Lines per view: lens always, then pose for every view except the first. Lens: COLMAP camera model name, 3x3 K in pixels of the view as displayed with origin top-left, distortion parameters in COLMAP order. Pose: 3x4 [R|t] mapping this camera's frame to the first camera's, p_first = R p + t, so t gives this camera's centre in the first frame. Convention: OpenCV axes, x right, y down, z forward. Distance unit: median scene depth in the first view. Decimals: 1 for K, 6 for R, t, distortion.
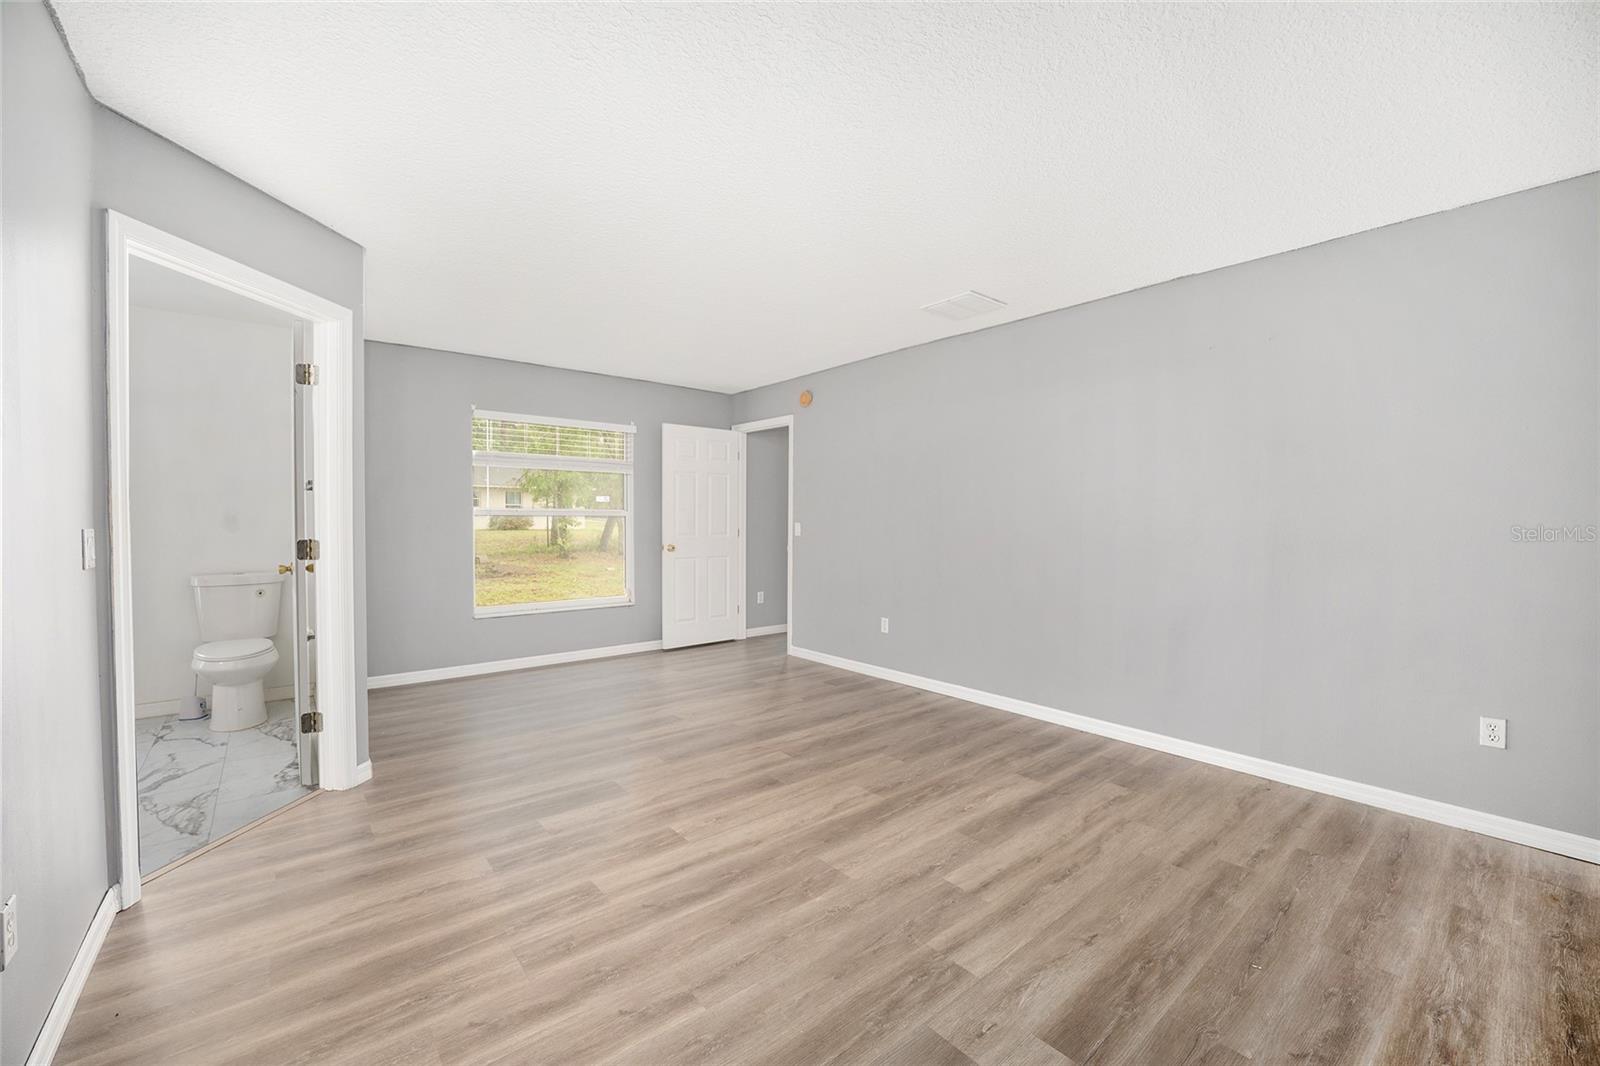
lens RADIAL K [[643.0, 0, 803.6], [0, 643.0, 535.7], [0, 0, 1]] dist [-0.028597, 0.004433]
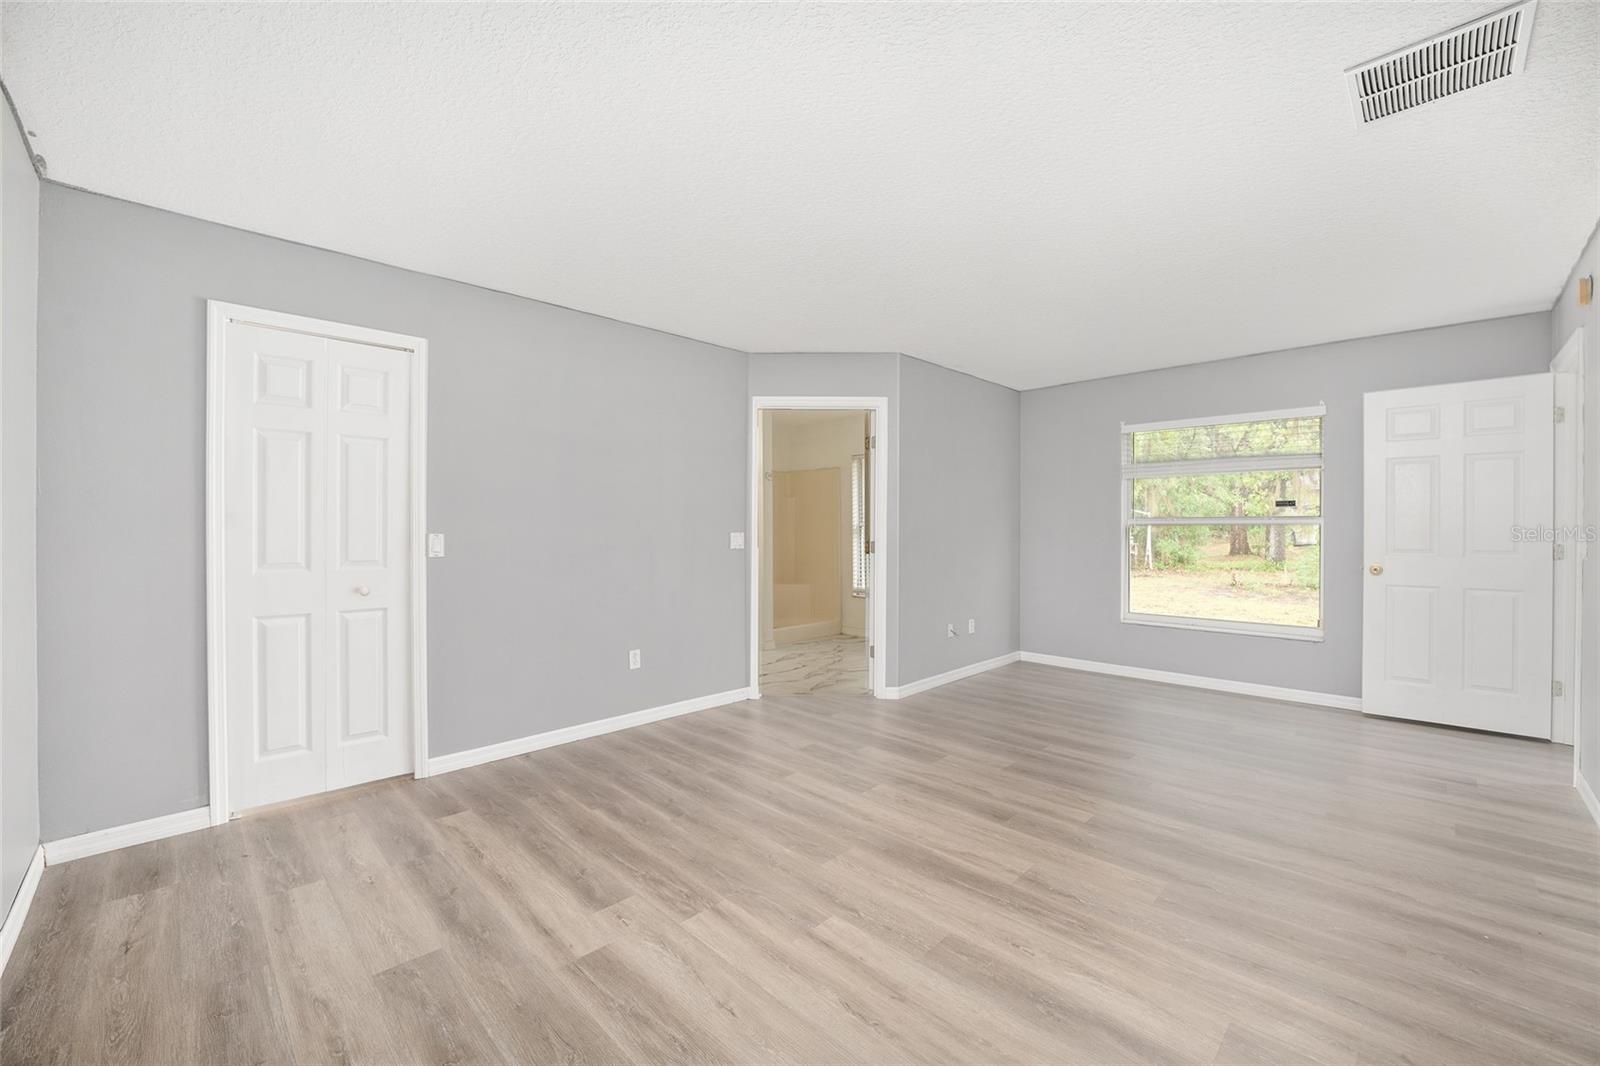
lens RADIAL K [[643.0, 0, 803.6], [0, 643.0, 535.7], [0, 0, 1]] dist [-0.028597, 0.004433]
pose [[0.090715, 0.009584, -0.995831, 1.042070], [-0.026007, 0.999635, 0.007252, -0.016862], [0.995537, 0.025240, 0.090931, 0.793697]]
